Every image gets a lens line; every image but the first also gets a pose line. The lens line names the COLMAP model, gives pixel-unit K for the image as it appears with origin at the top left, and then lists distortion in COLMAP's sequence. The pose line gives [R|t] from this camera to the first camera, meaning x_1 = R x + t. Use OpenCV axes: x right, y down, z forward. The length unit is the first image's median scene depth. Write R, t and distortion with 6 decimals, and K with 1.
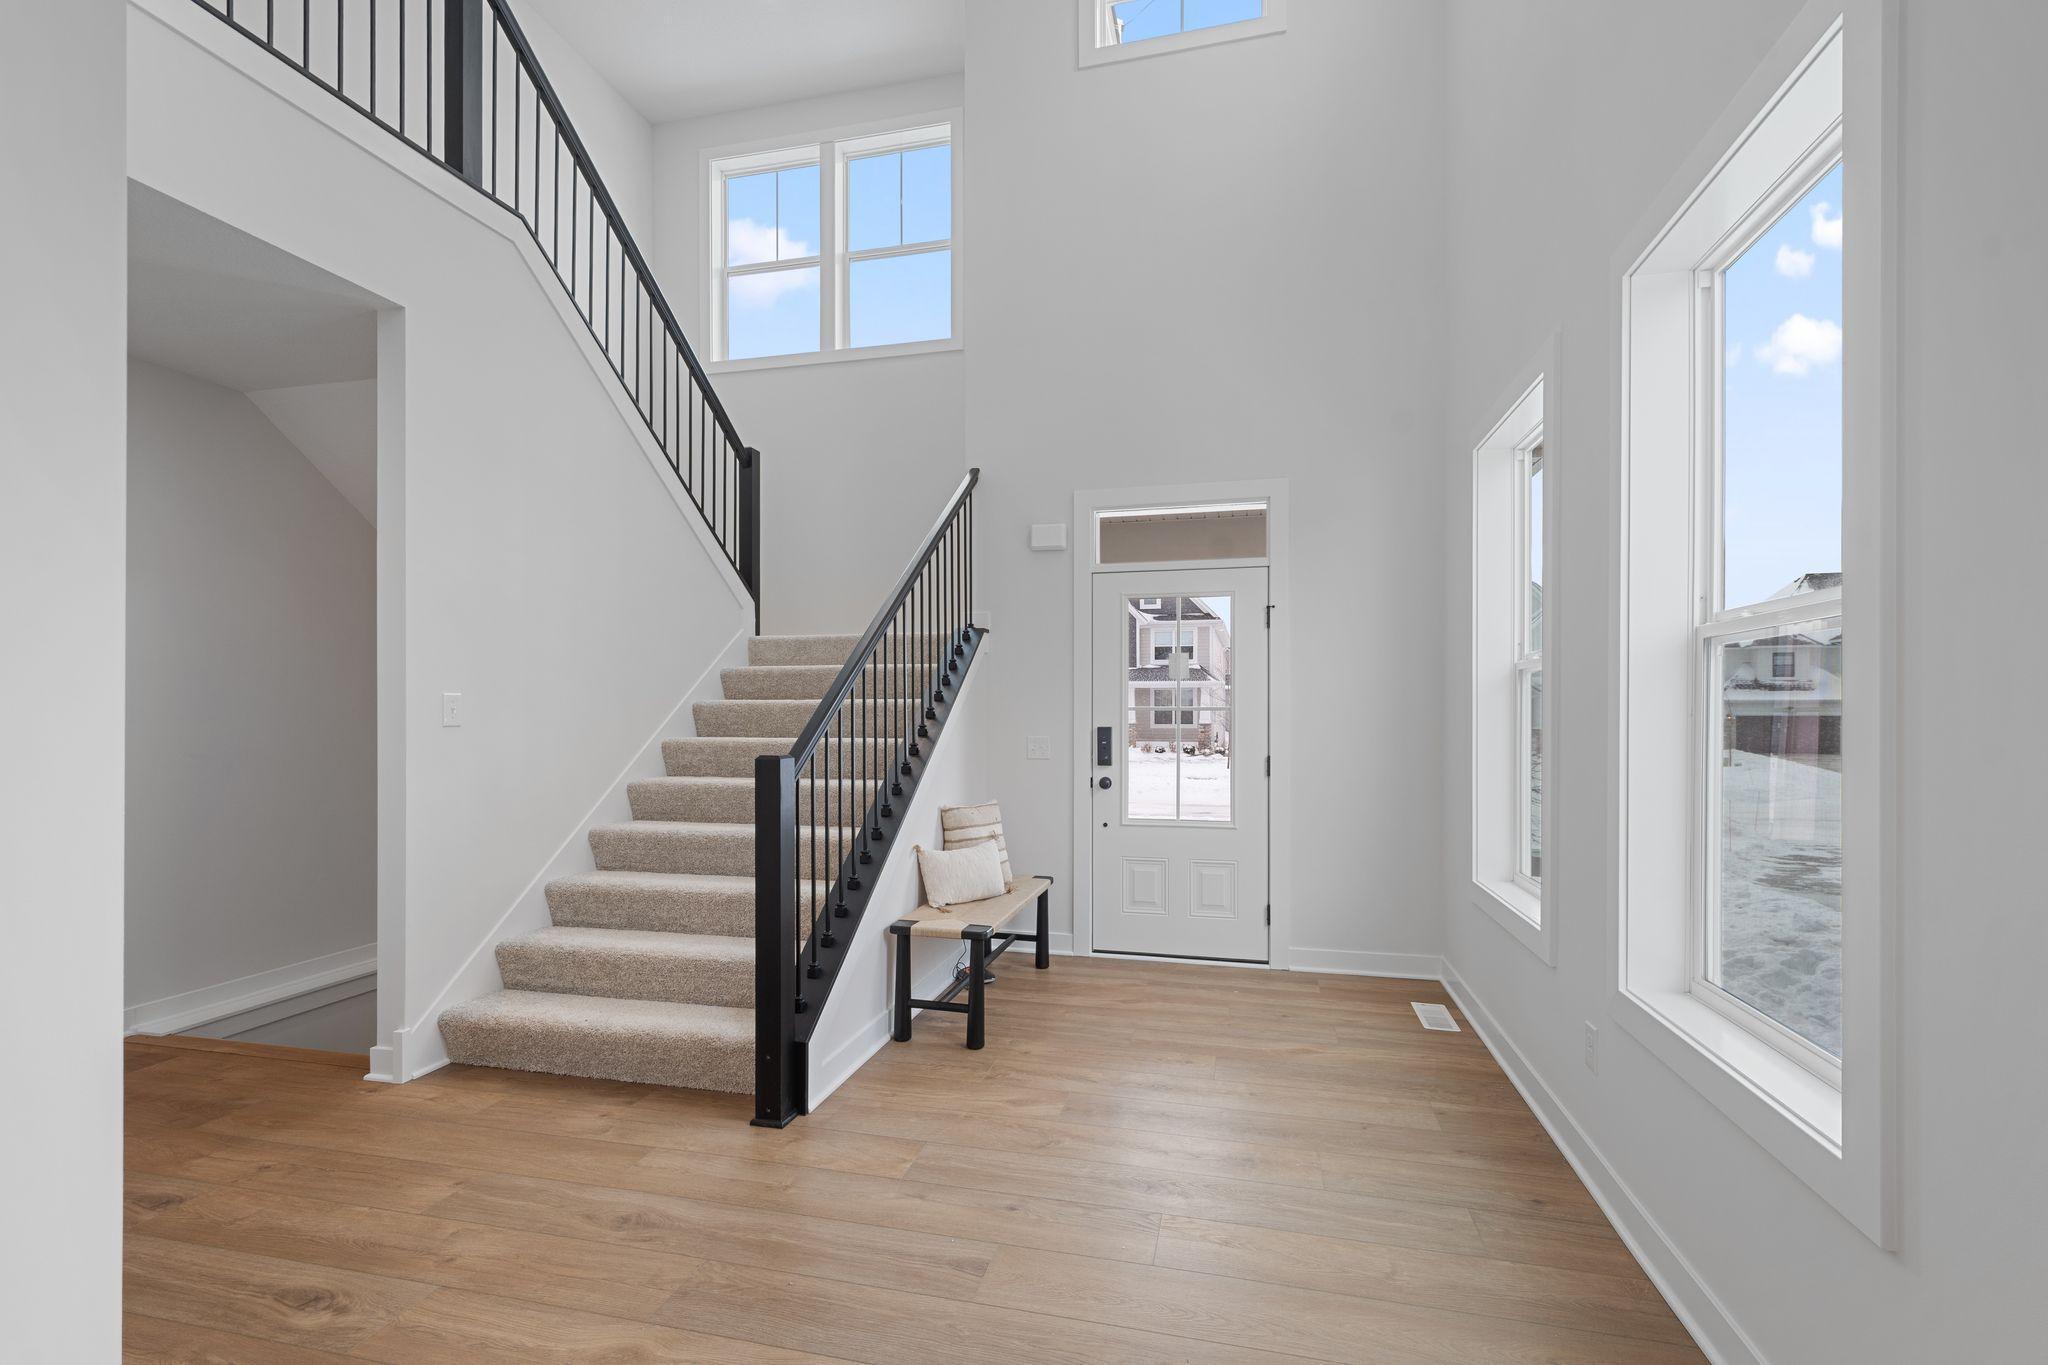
lens RADIAL K [[896.5, 0, 1028.8], [0, 896.5, 700.9], [0, 0, 1]] dist [0.014296, -0.001469]
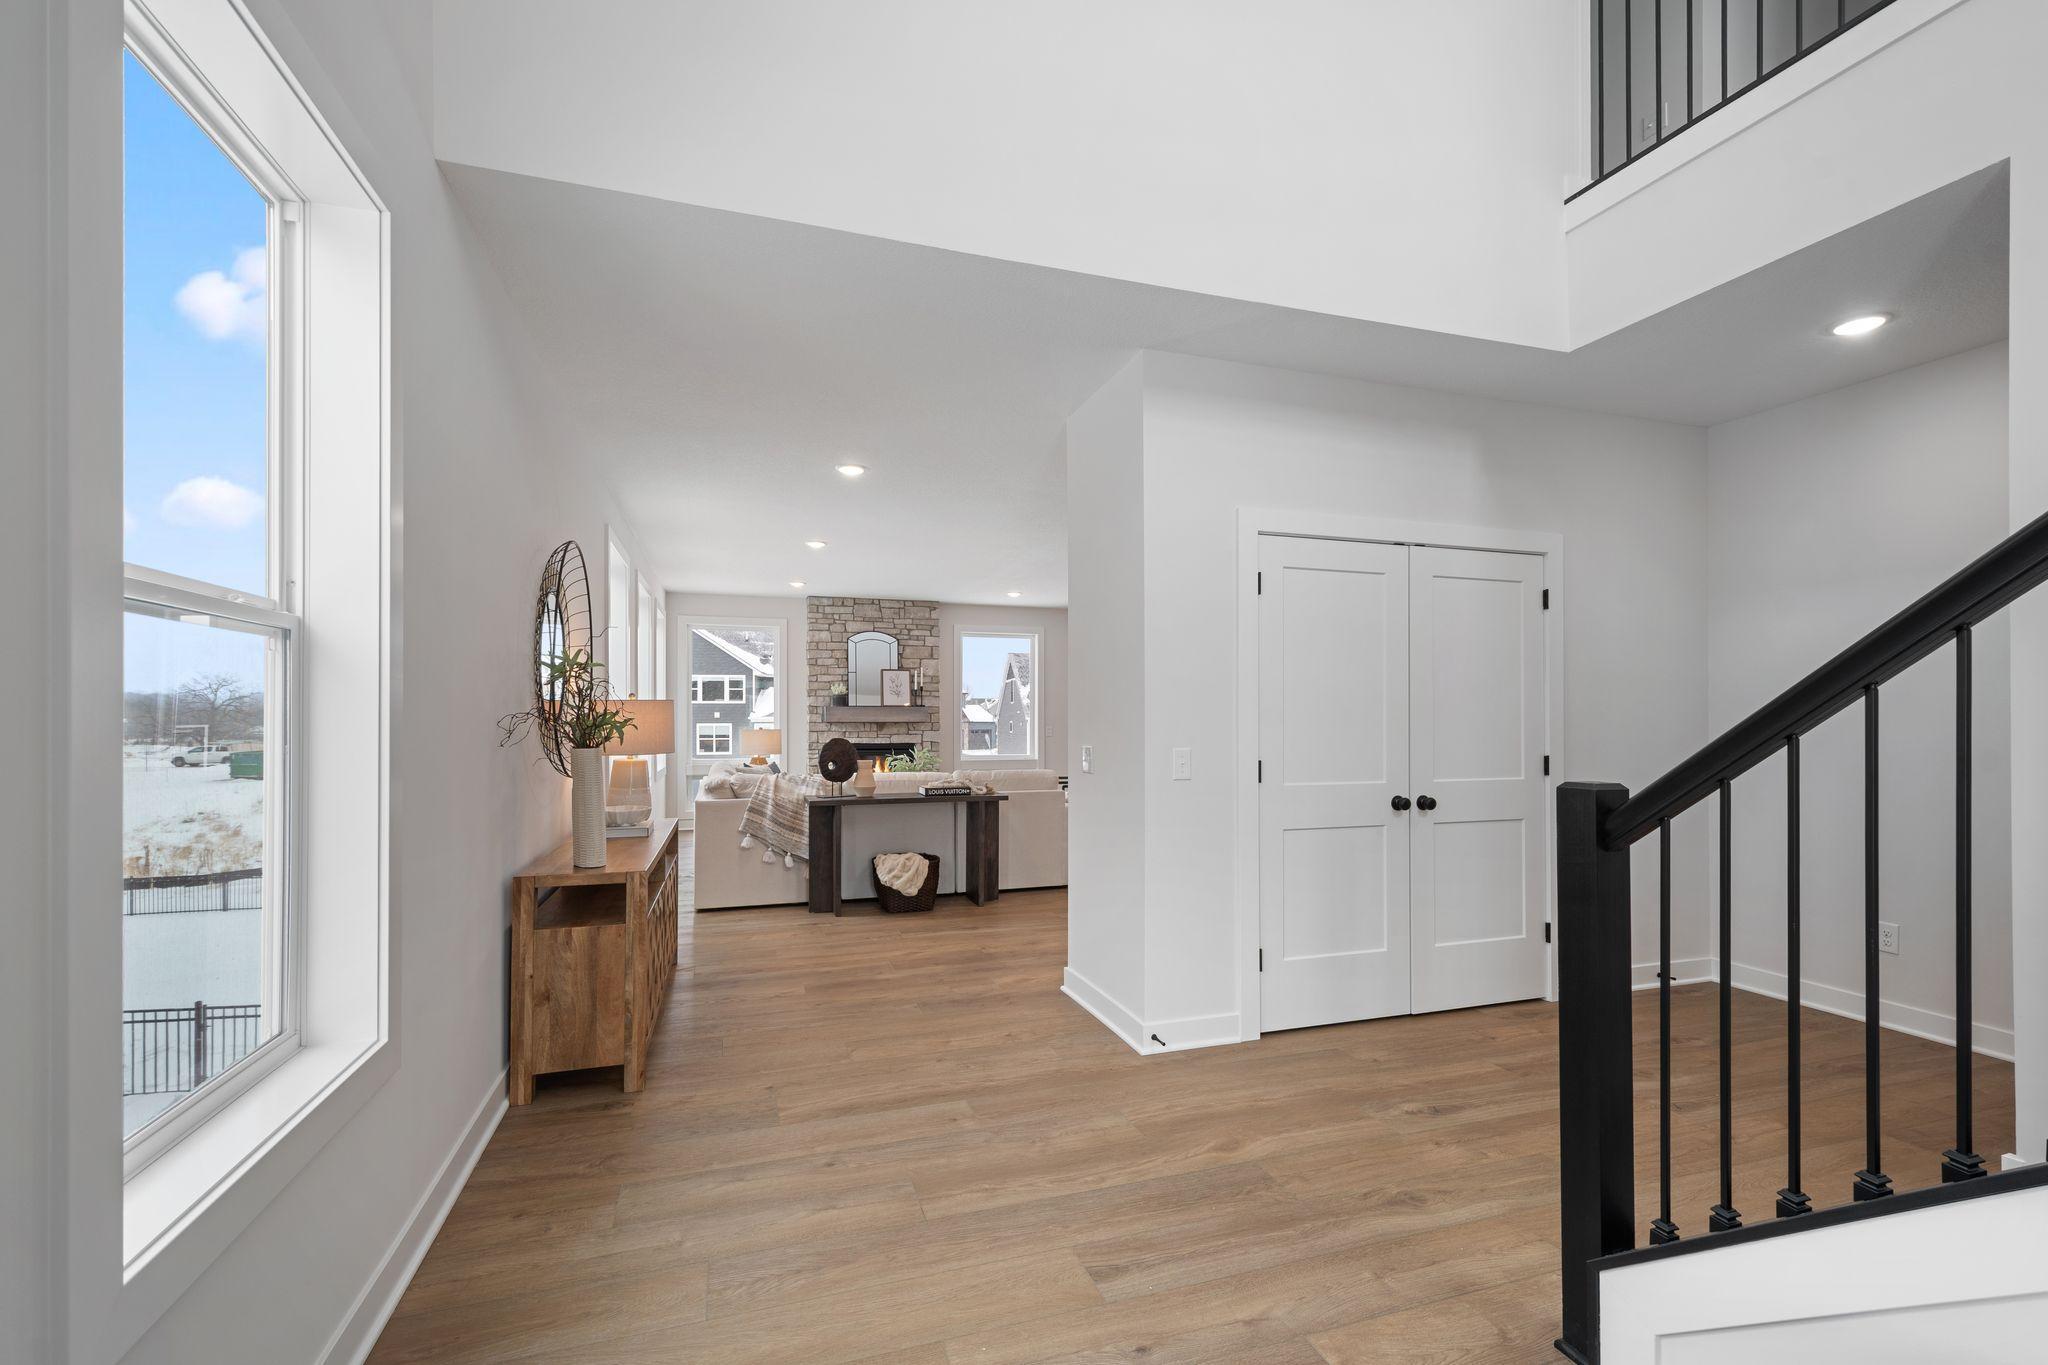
lens RADIAL K [[896.5, 0, 1031.9], [0, 896.5, 698.2], [0, 0, 1]] dist [0.014296, -0.001469]
pose [[-0.835501, -0.009131, -0.549413, 0.533167], [0.003126, 0.999767, -0.021370, 0.012700], [0.549480, -0.019573, -0.835278, 1.719519]]
